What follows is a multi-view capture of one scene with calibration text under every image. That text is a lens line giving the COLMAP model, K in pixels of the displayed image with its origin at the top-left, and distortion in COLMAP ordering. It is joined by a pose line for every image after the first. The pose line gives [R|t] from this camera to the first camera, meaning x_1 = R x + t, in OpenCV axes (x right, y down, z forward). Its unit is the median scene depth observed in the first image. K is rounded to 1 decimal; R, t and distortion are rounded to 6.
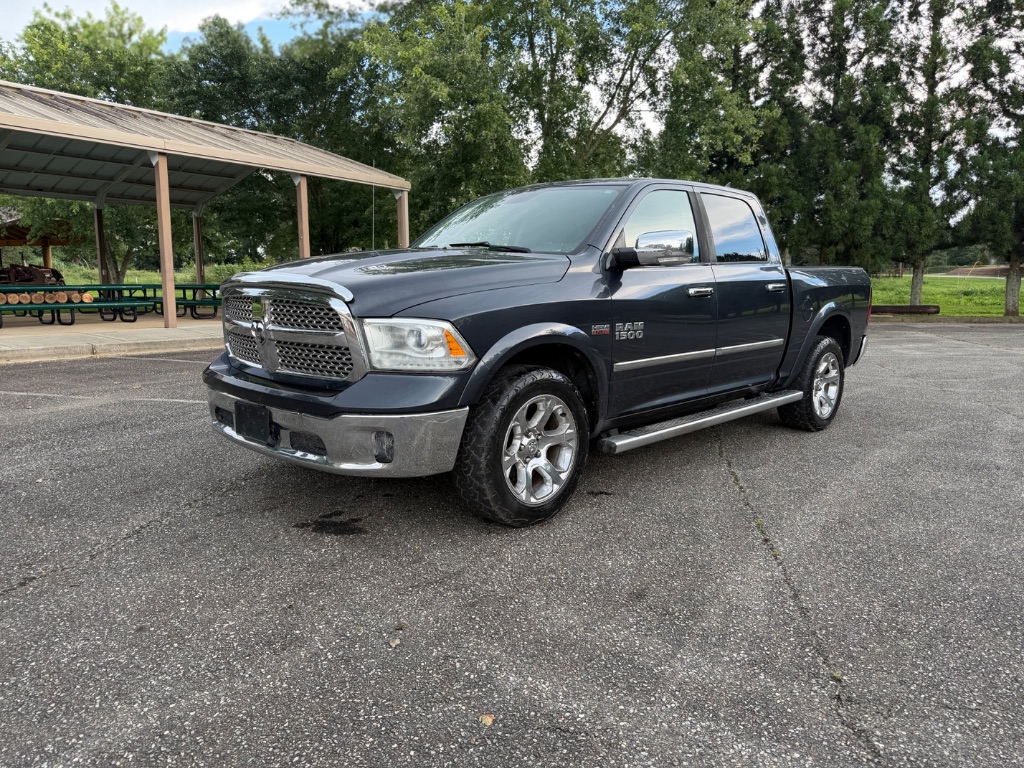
lens RADIAL K [[712.6, 0, 512.6], [0, 712.6, 379.4], [0, 0, 1]] dist [0.050655, -0.069259]
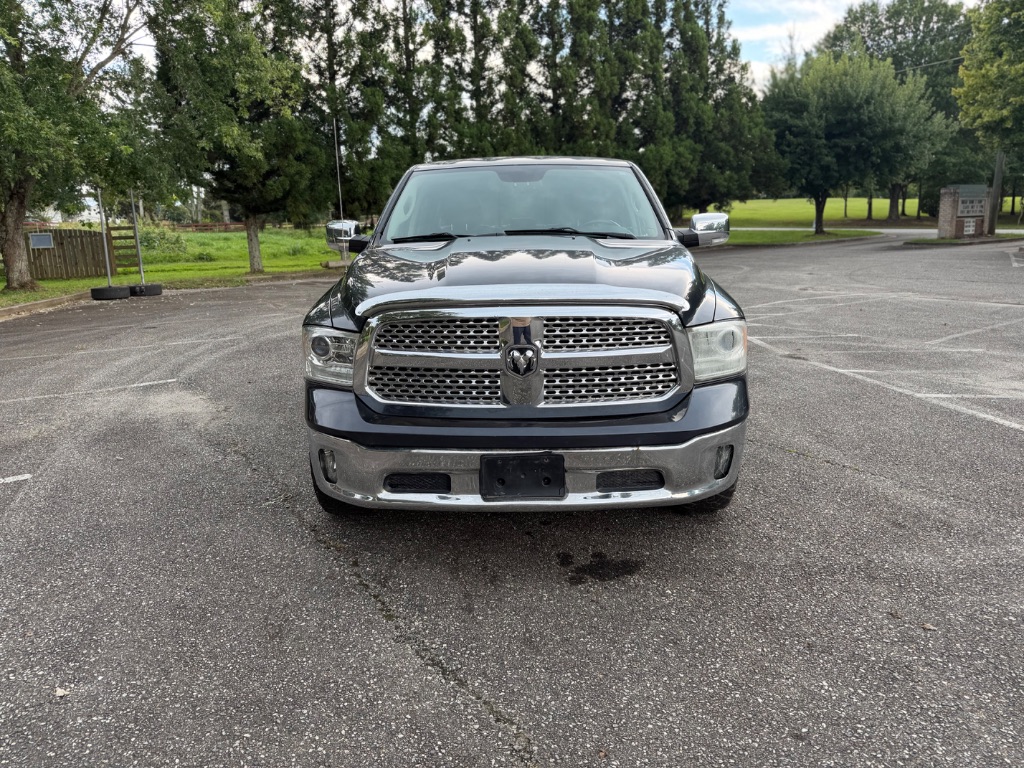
lens RADIAL K [[712.0, 0, 509.2], [0, 712.0, 371.0], [0, 0, 1]] dist [0.062476, -0.081380]
pose [[0.727023, -0.162685, 0.667061, -0.890755], [0.125733, 0.986641, 0.103590, -0.139888], [-0.675002, 0.008559, 0.737766, 0.438161]]
